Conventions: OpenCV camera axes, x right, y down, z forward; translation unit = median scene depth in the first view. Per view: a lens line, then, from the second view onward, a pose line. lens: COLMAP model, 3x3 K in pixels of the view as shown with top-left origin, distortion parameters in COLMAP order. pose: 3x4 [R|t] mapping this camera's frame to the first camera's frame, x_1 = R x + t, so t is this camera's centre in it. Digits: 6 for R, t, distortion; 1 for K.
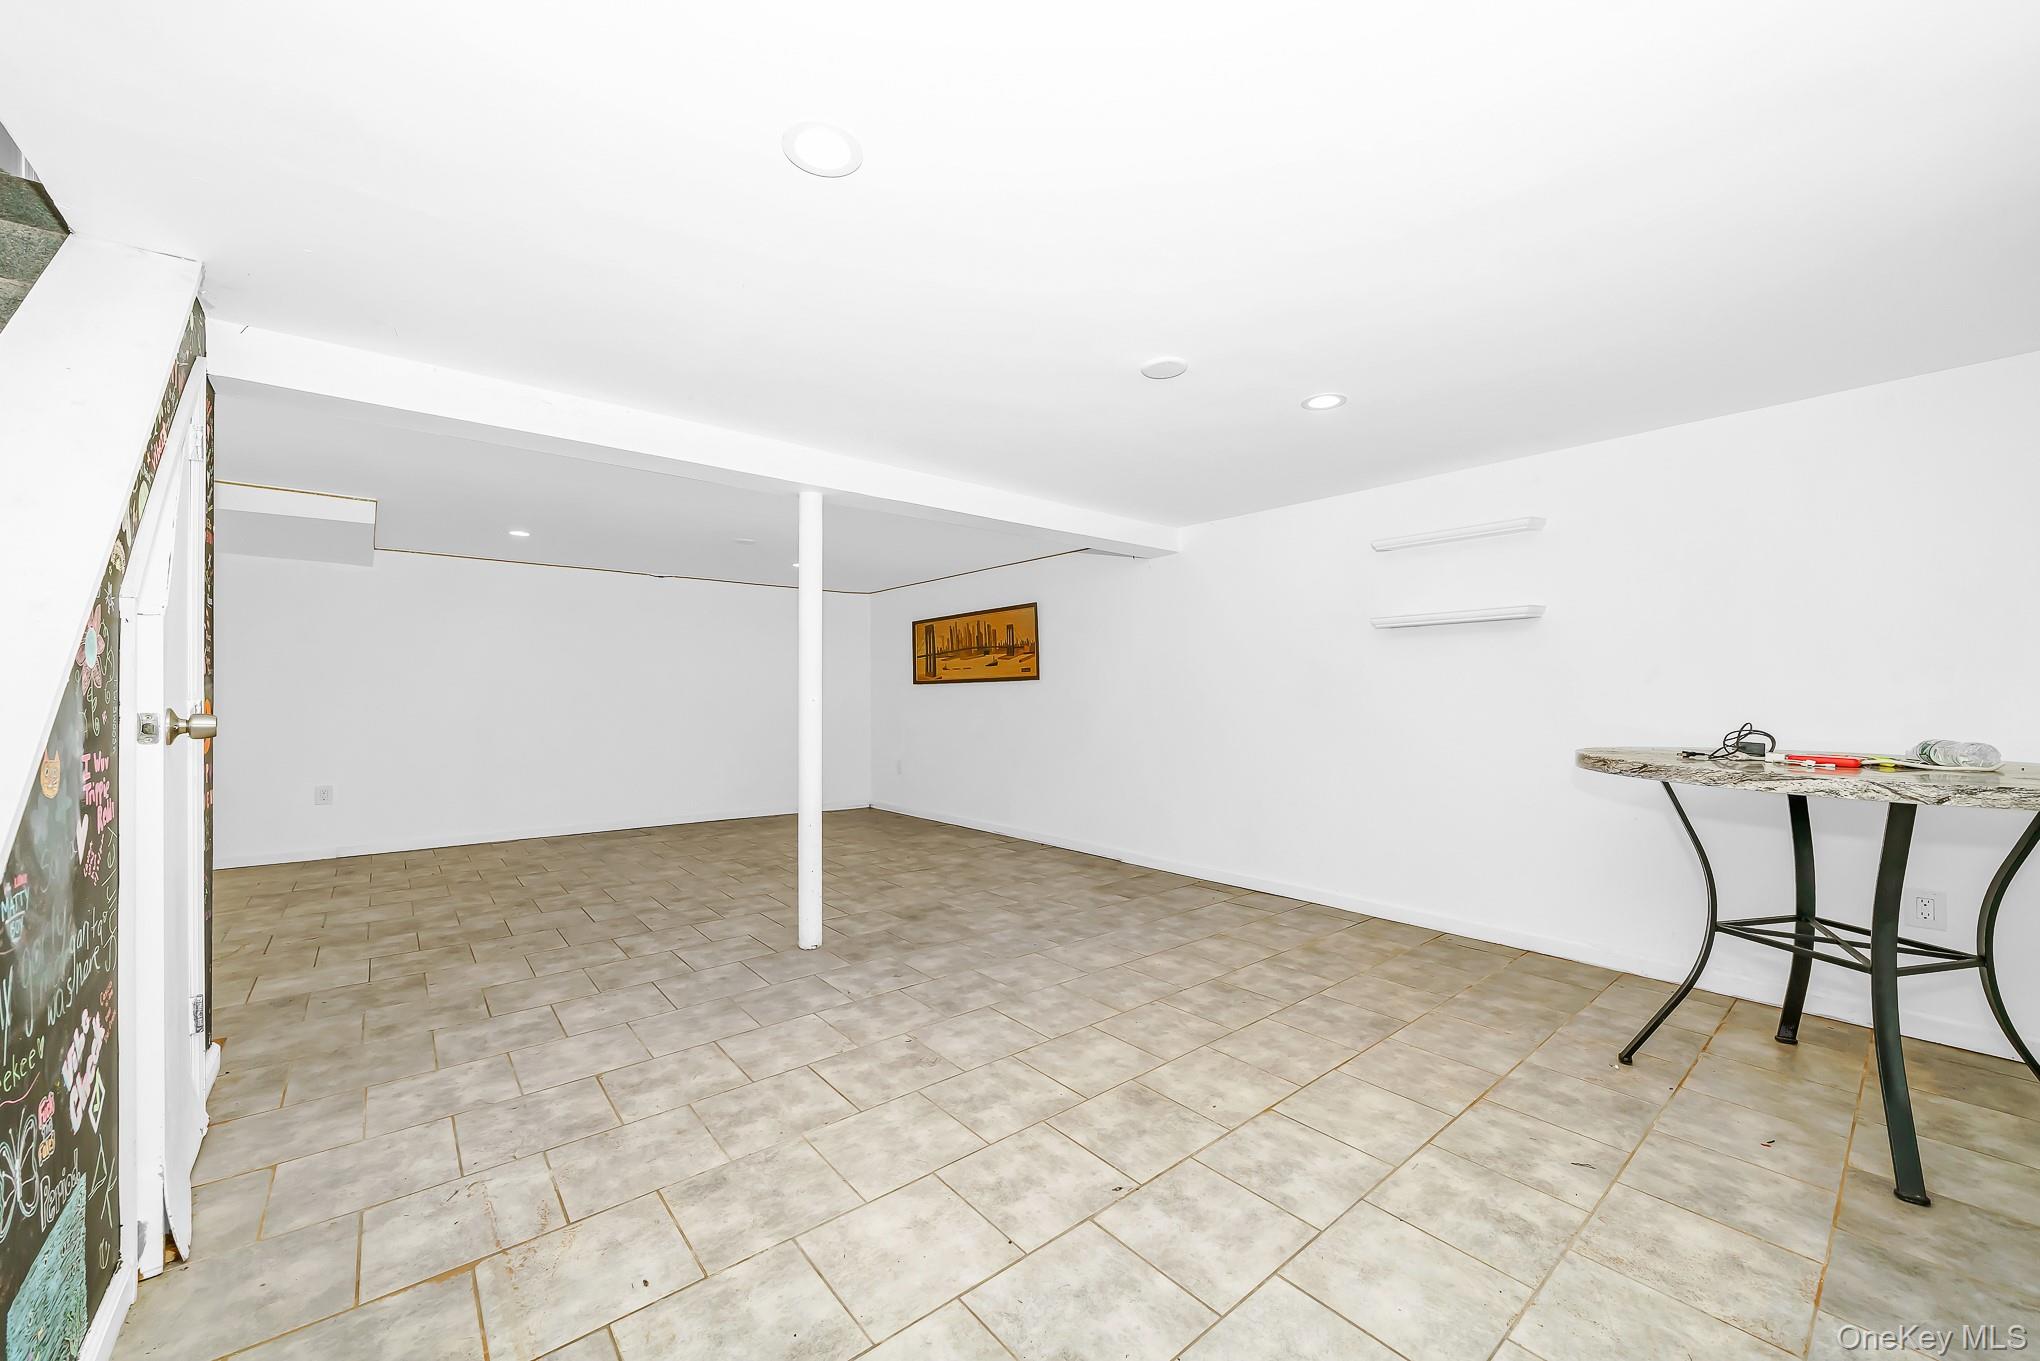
lens RADIAL K [[759.2, 0, 969.2], [0, 759.2, 701.1], [0, 0, 1]] dist [-0.003264, 0.000797]
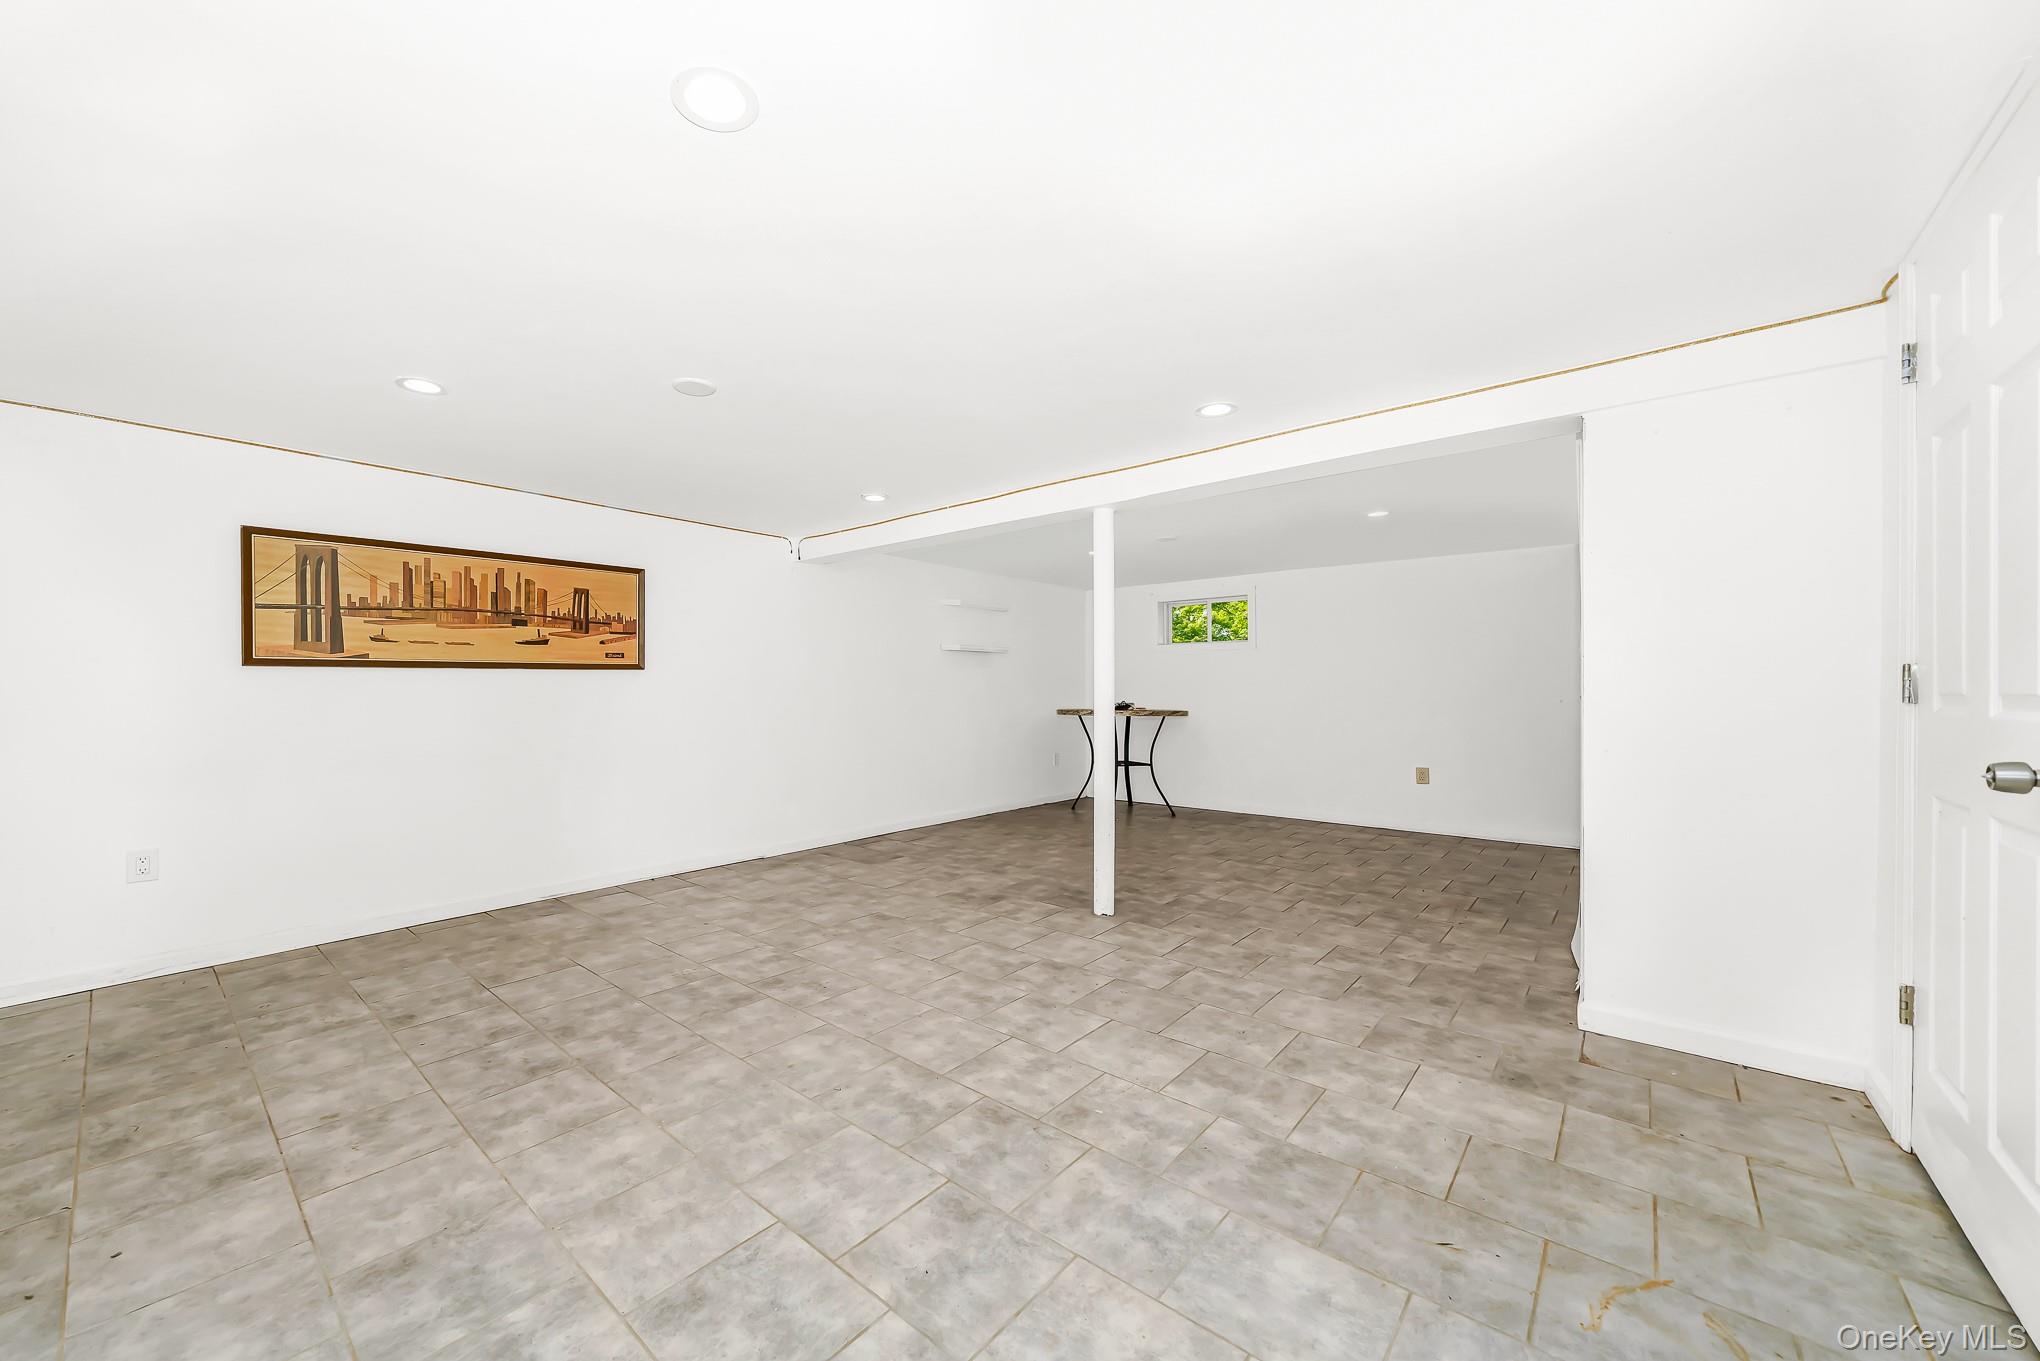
lens RADIAL K [[759.2, 0, 1007.5], [0, 759.2, 686.7], [0, 0, 1]] dist [-0.003264, 0.000797]
pose [[-0.211115, 0.003200, 0.977456, -1.443699], [0.007455, 0.999971, -0.001663, -0.012807], [-0.977433, 0.006935, -0.211133, 1.556163]]
